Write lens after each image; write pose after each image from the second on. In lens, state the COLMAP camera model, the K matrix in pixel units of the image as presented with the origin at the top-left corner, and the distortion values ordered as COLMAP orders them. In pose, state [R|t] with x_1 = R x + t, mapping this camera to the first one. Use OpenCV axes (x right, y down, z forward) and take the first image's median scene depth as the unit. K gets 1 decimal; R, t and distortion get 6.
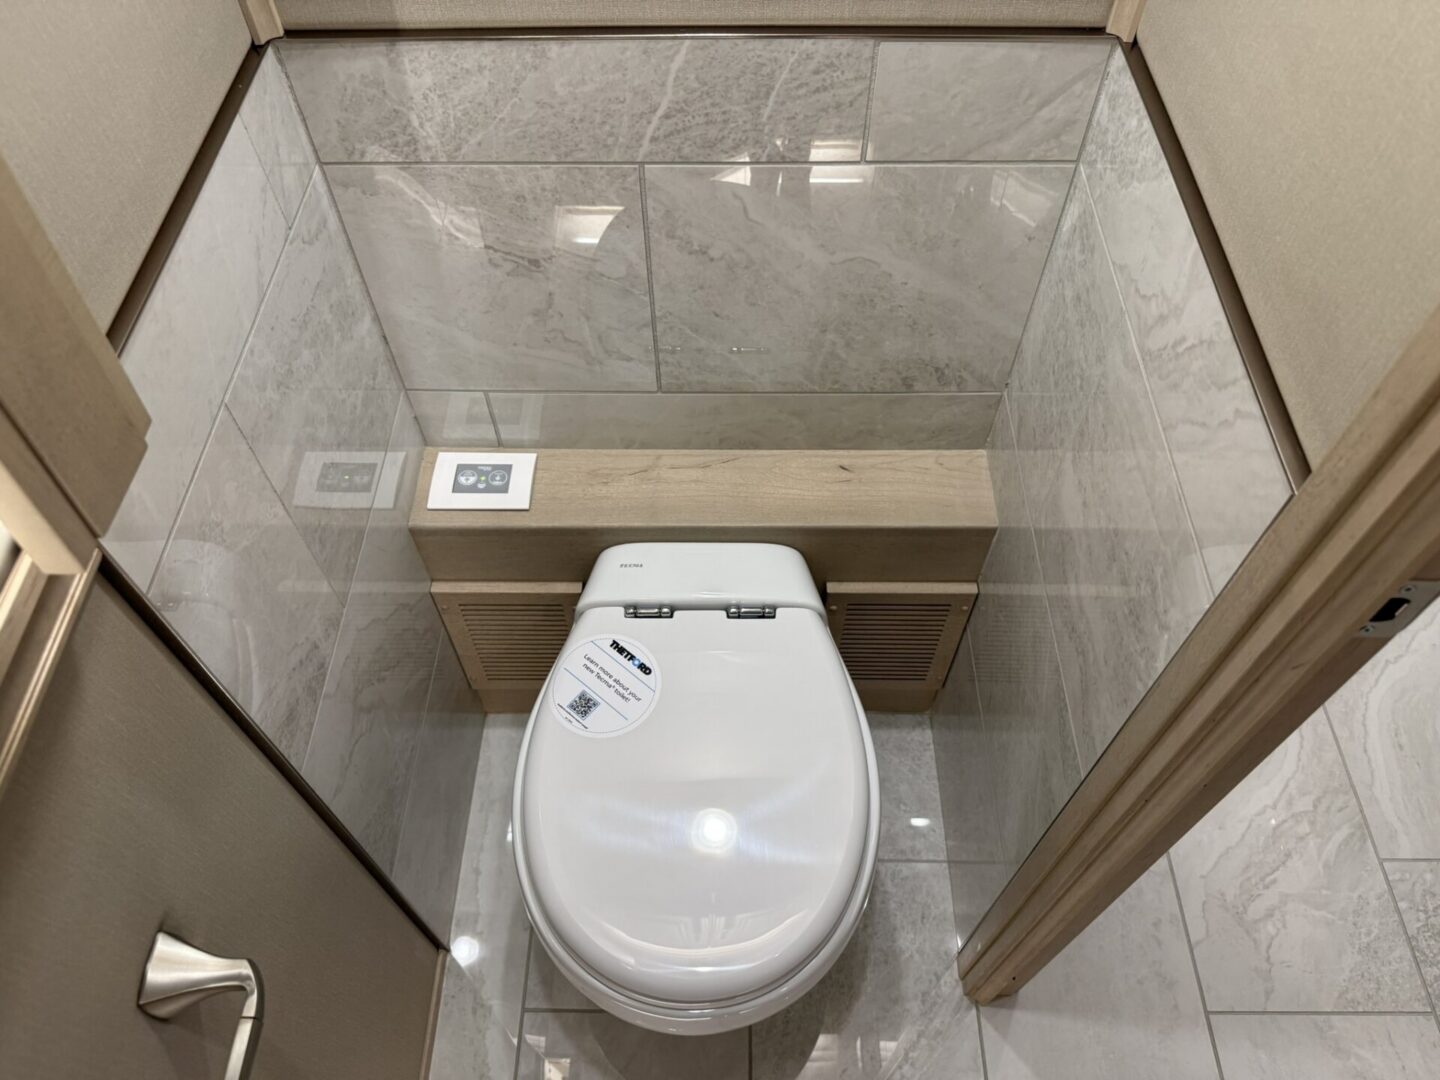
lens RADIAL K [[1021.9, 0, 771.8], [0, 1021.9, 519.5], [0, 0, 1]] dist [0.038793, -0.053903]
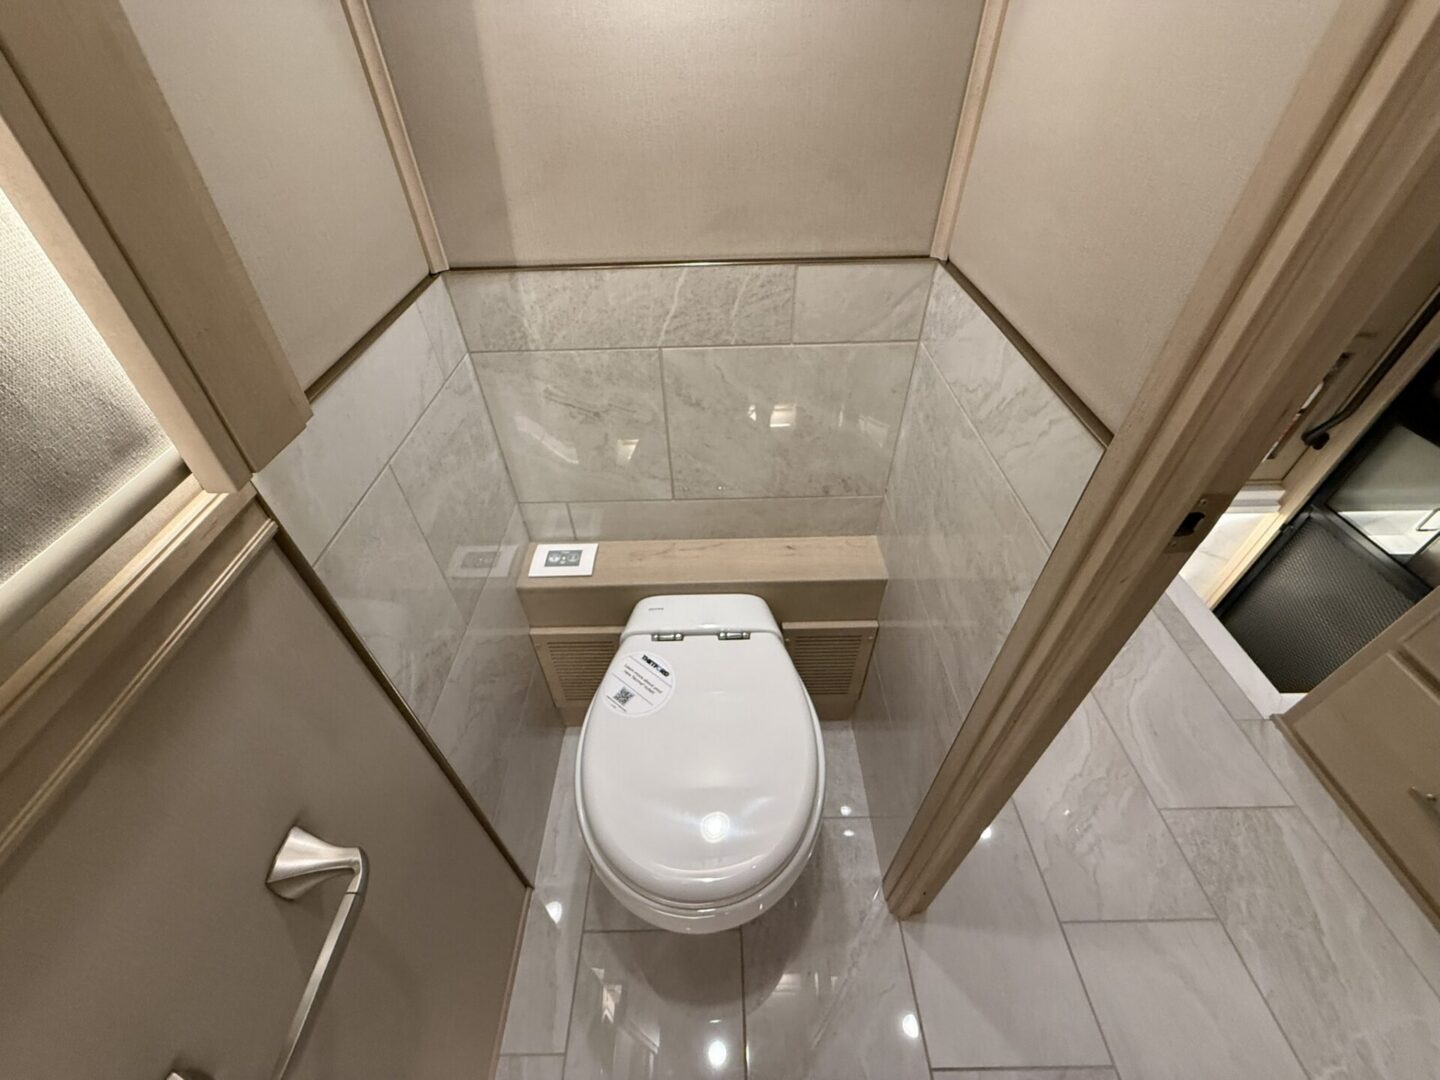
lens RADIAL K [[573.5, 0, 740.9], [0, 573.5, 532.9], [0, 0, 1]] dist [-0.004243, 0.001224]
pose [[0.999479, -0.031916, -0.004866, 0.000128], [0.030184, 0.977252, -0.209921, 0.124092], [0.011455, 0.209665, 0.977706, 0.122043]]
